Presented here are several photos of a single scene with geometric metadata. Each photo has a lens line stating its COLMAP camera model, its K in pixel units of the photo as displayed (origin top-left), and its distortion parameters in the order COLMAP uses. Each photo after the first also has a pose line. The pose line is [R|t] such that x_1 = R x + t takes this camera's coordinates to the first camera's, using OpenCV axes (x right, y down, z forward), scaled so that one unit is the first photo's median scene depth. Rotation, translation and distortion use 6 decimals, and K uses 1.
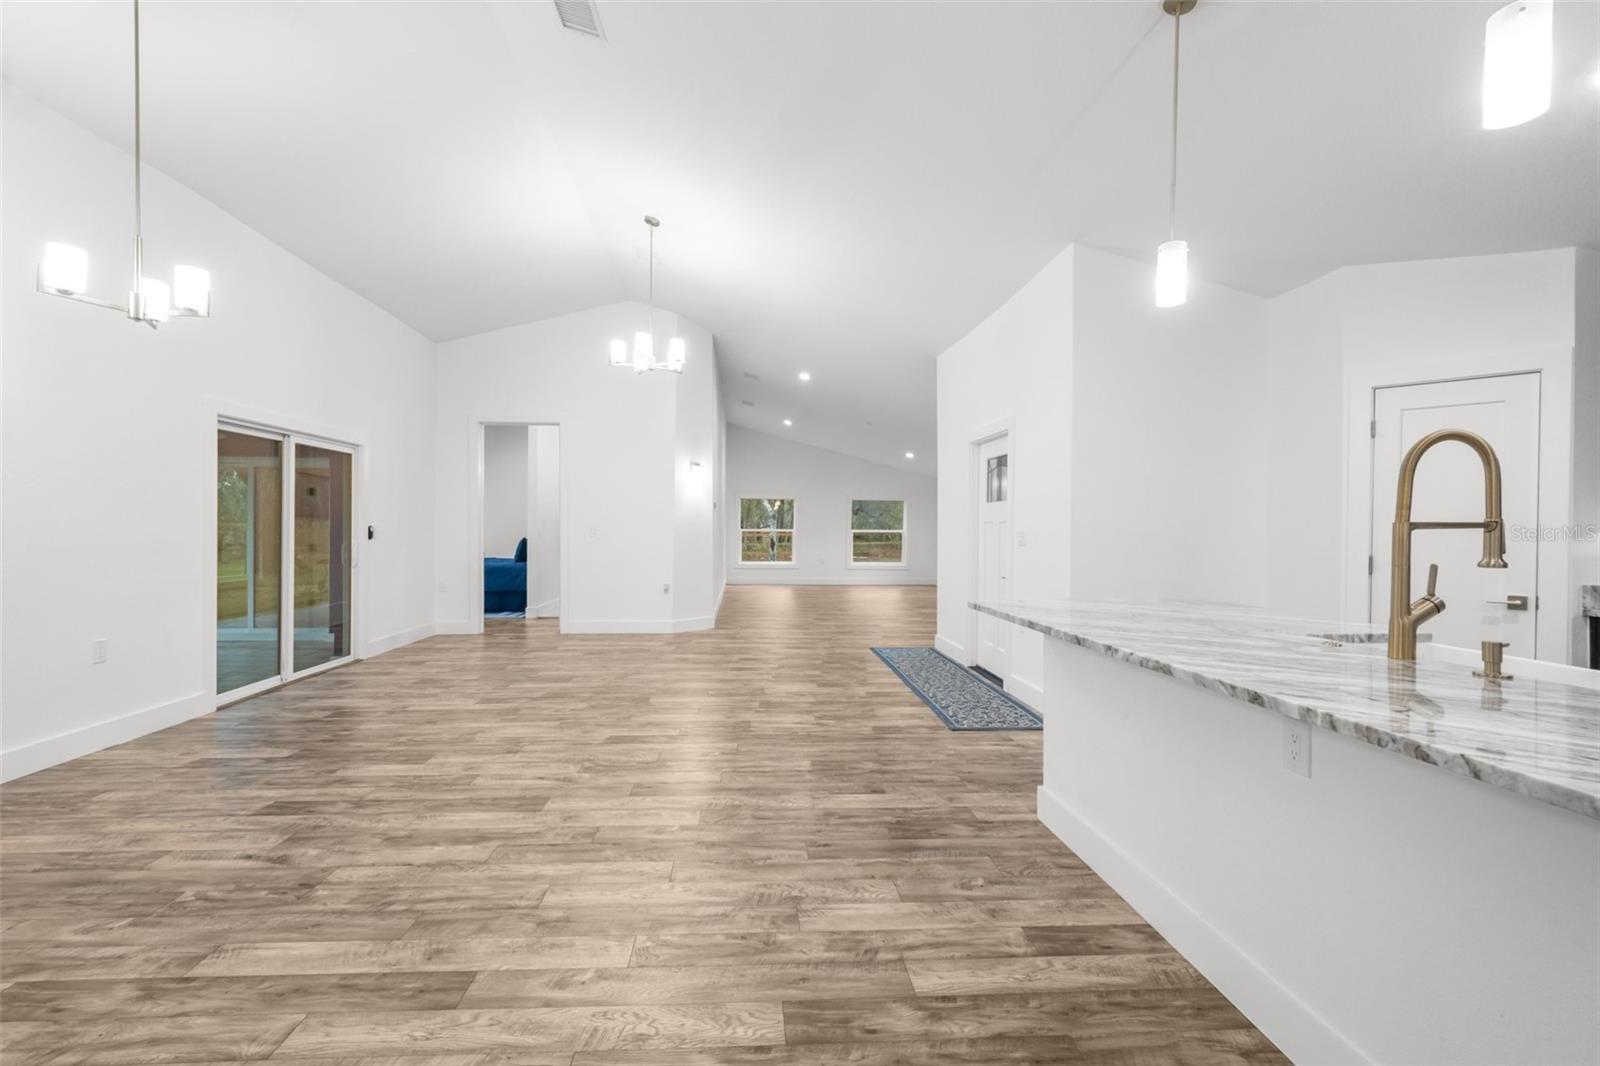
lens RADIAL K [[693.3, 0, 783.8], [0, 693.3, 535.2], [0, 0, 1]] dist [0.015847, -0.005747]
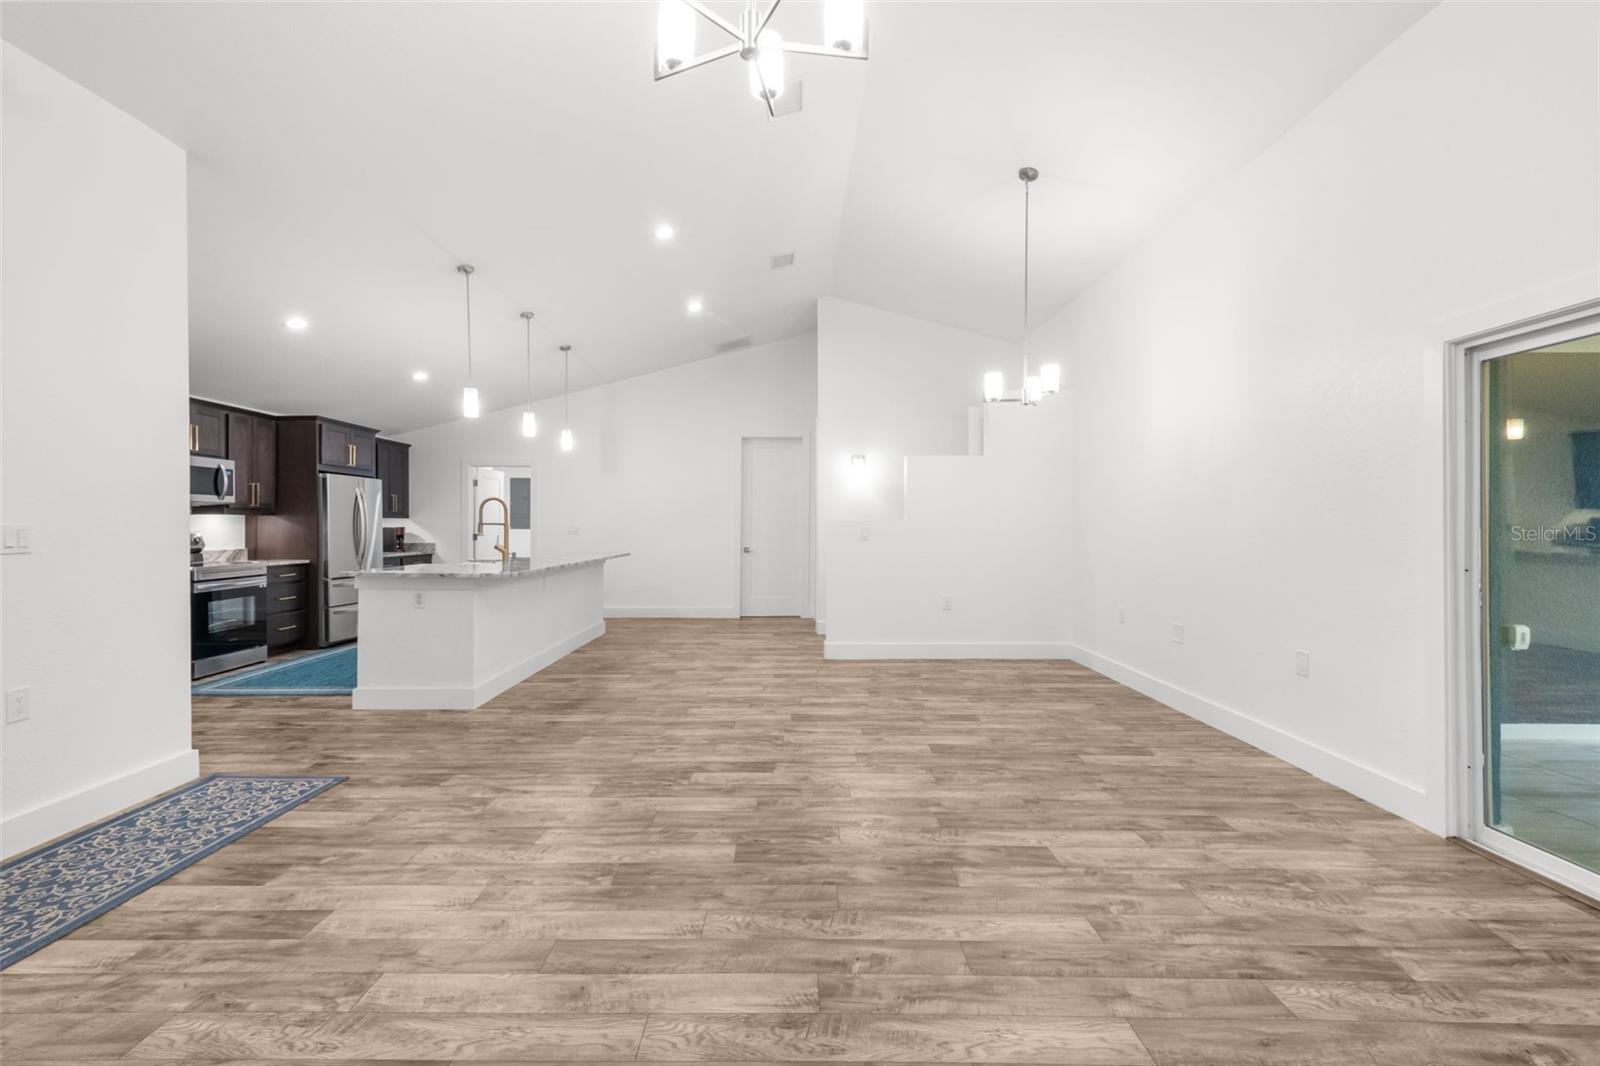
lens RADIAL K [[693.3, 0, 789.4], [0, 693.3, 524.6], [0, 0, 1]] dist [0.015847, -0.005747]
pose [[-0.997972, -0.009679, 0.062917, -0.371969], [-0.009389, 0.999944, 0.004913, -0.020578], [-0.062961, 0.004312, -0.998007, 2.137765]]
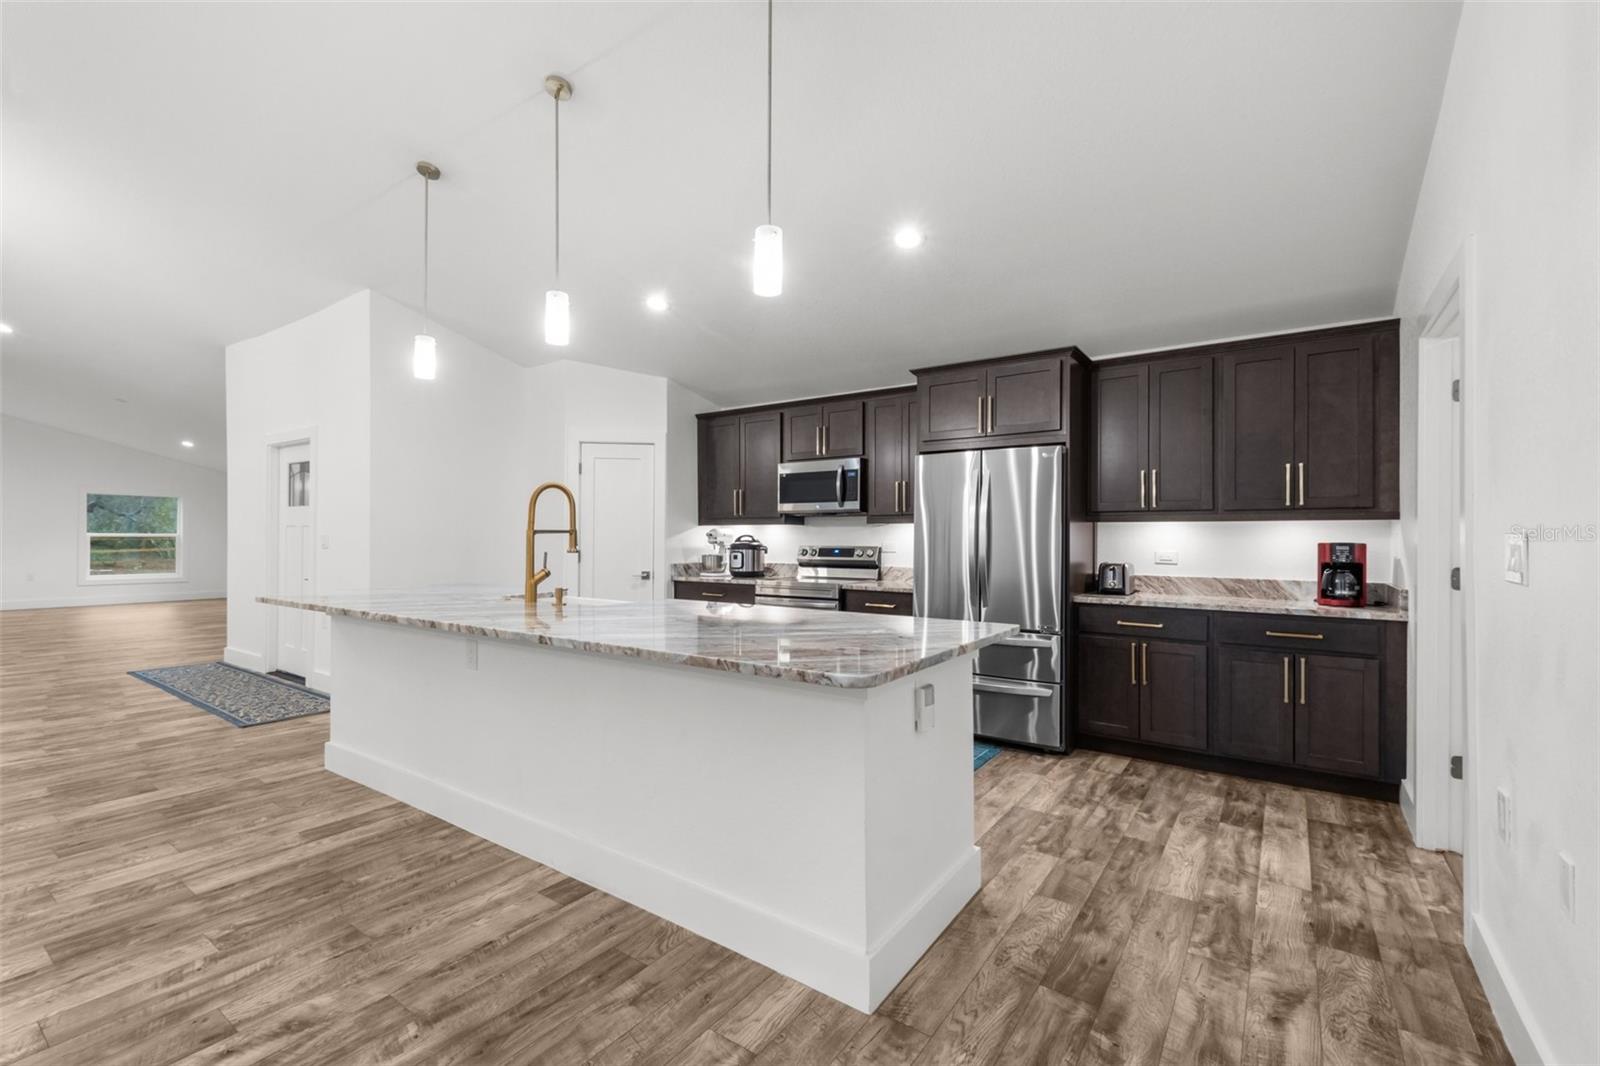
lens RADIAL K [[693.3, 0, 791.7], [0, 693.3, 533.4], [0, 0, 1]] dist [0.015847, -0.005747]
pose [[0.627452, -0.000783, 0.778655, -0.066149], [0.006012, 0.999975, -0.003838, 0.001015], [-0.778632, 0.007089, 0.627441, -0.354103]]
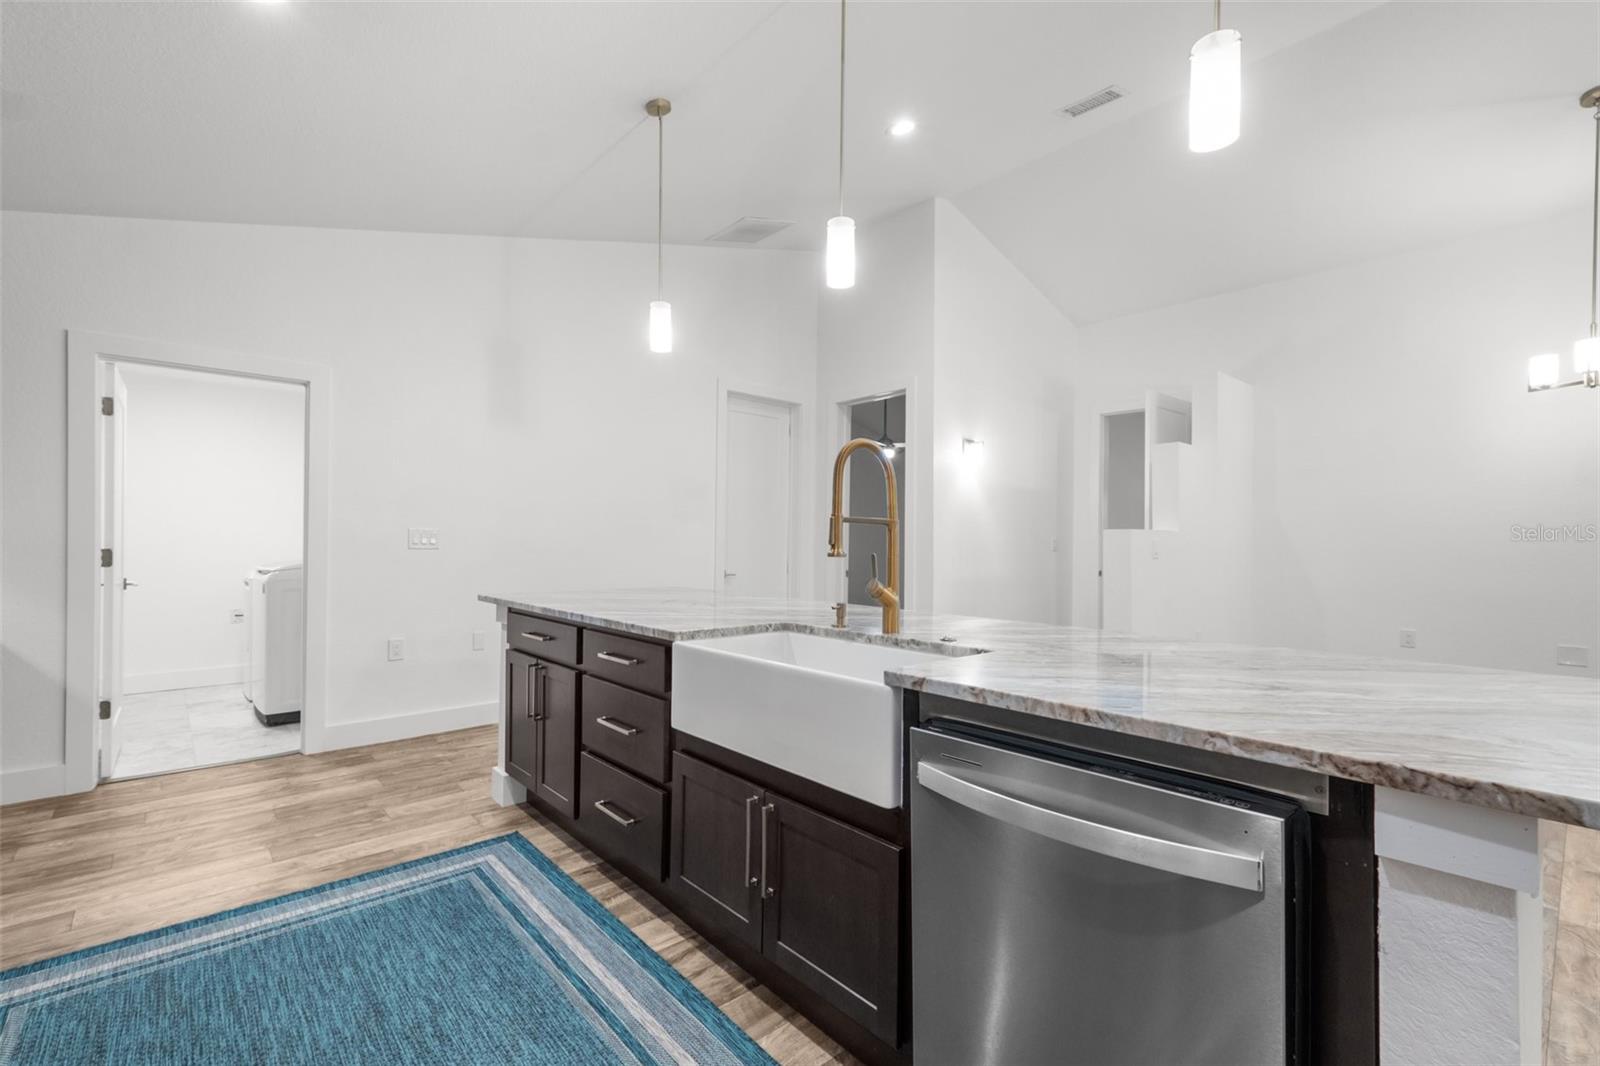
lens RADIAL K [[693.3, 0, 784.1], [0, 693.3, 545.1], [0, 0, 1]] dist [0.015847, -0.005747]
pose [[-0.788886, -0.014097, -0.614378, 0.856254], [-0.020461, 0.999785, 0.003332, 0.011924], [0.614199, 0.015199, -0.789005, 0.888351]]
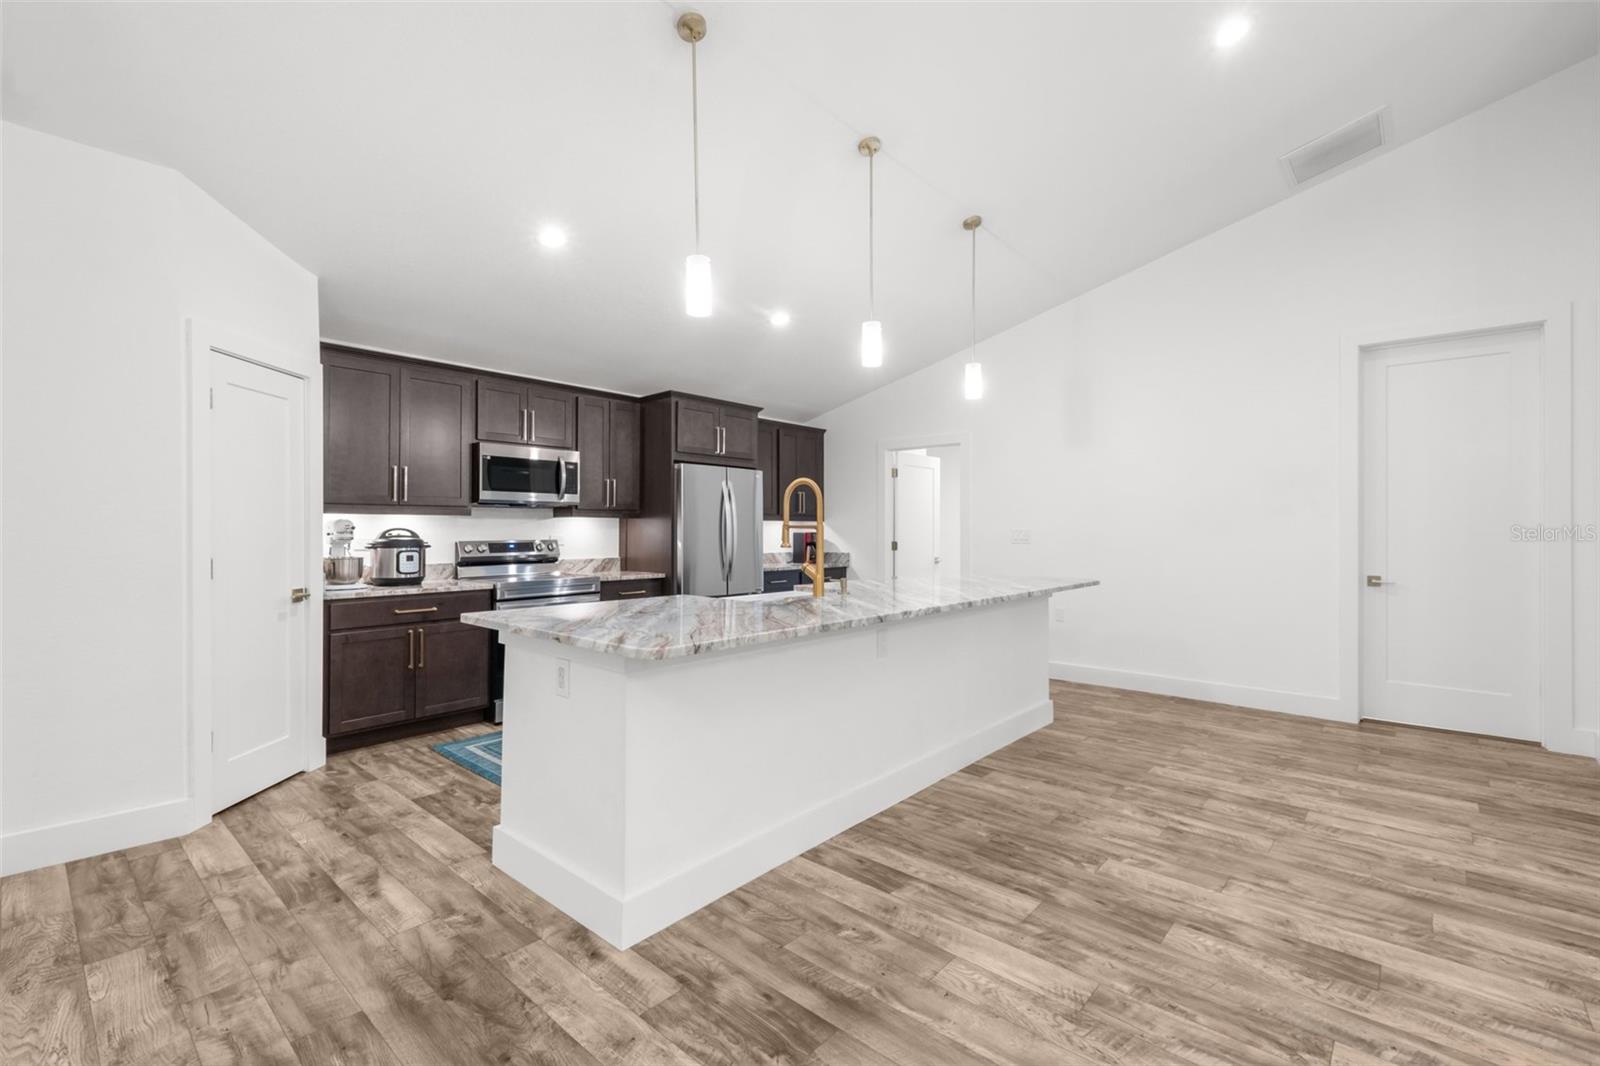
lens RADIAL K [[693.3, 0, 794.9], [0, 693.3, 519.6], [0, 0, 1]] dist [0.015847, -0.005747]
pose [[-0.703890, 0.002226, 0.710305, -0.205593], [-0.002107, 0.999984, -0.005222, -0.012358], [-0.710306, -0.005172, -0.703874, 1.158217]]
